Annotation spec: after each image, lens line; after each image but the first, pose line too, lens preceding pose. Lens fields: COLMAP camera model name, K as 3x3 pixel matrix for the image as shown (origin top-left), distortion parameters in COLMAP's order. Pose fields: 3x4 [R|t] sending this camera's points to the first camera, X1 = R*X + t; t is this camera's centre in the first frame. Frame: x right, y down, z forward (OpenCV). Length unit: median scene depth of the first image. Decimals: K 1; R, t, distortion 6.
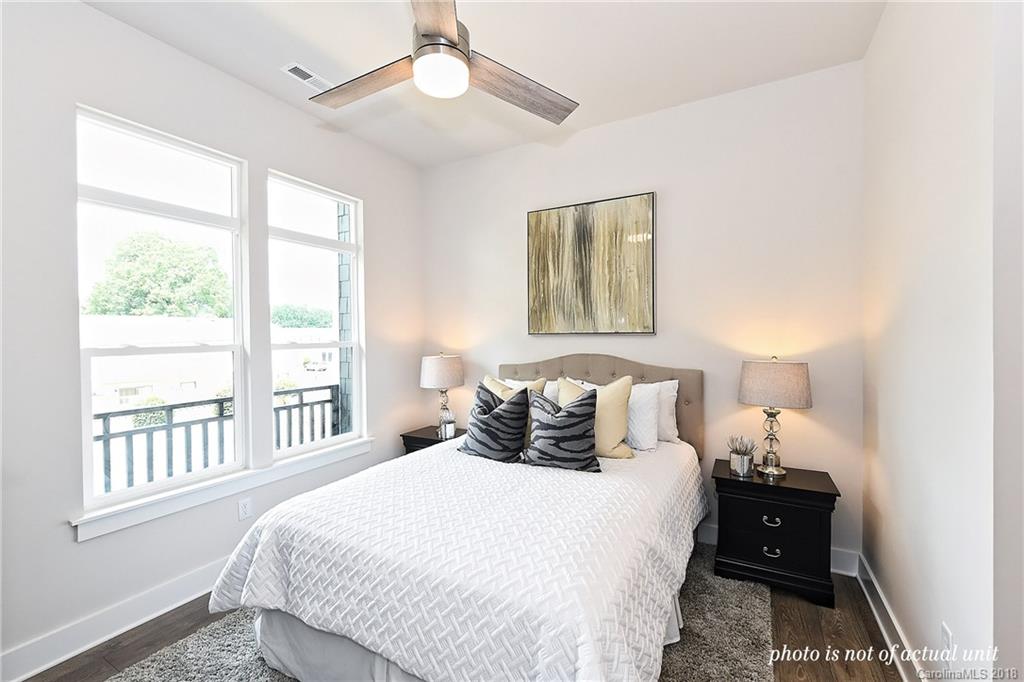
lens RADIAL K [[413.3, 0, 511.9], [0, 413.3, 339.9], [0, 0, 1]] dist [0.007904, -0.000188]
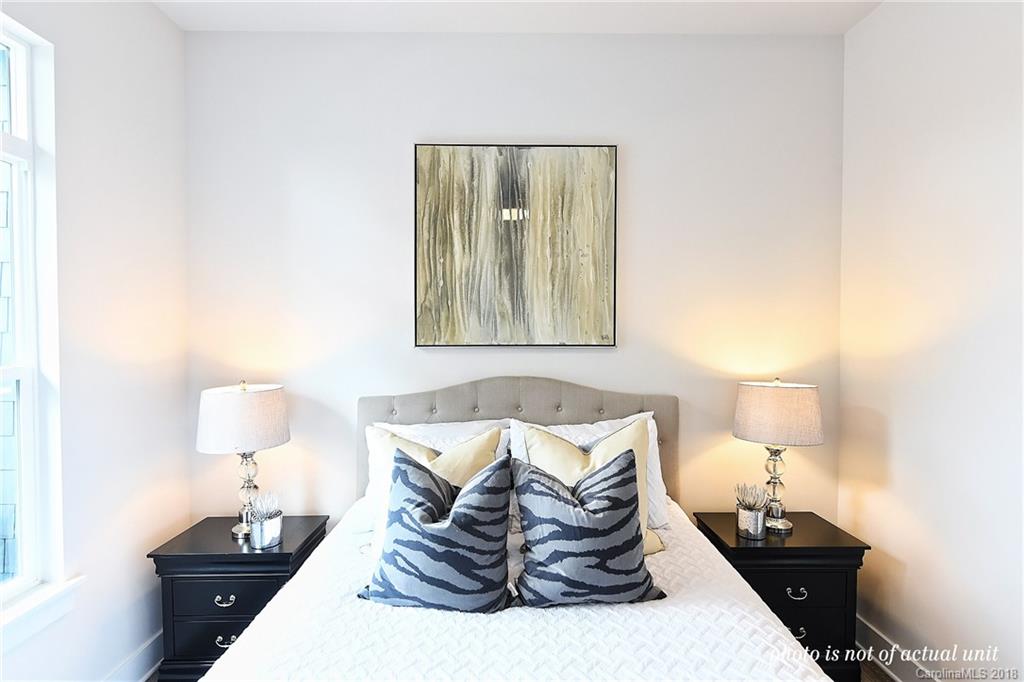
lens RADIAL K [[494.9, 0, 514.4], [0, 494.9, 335.5], [0, 0, 1]] dist [0.002893, -0.000073]
pose [[0.873563, 0.000130, 0.486712, -0.210708], [0.000973, 0.999998, -0.002013, -0.031395], [-0.486711, 0.002232, 0.873560, 0.336471]]
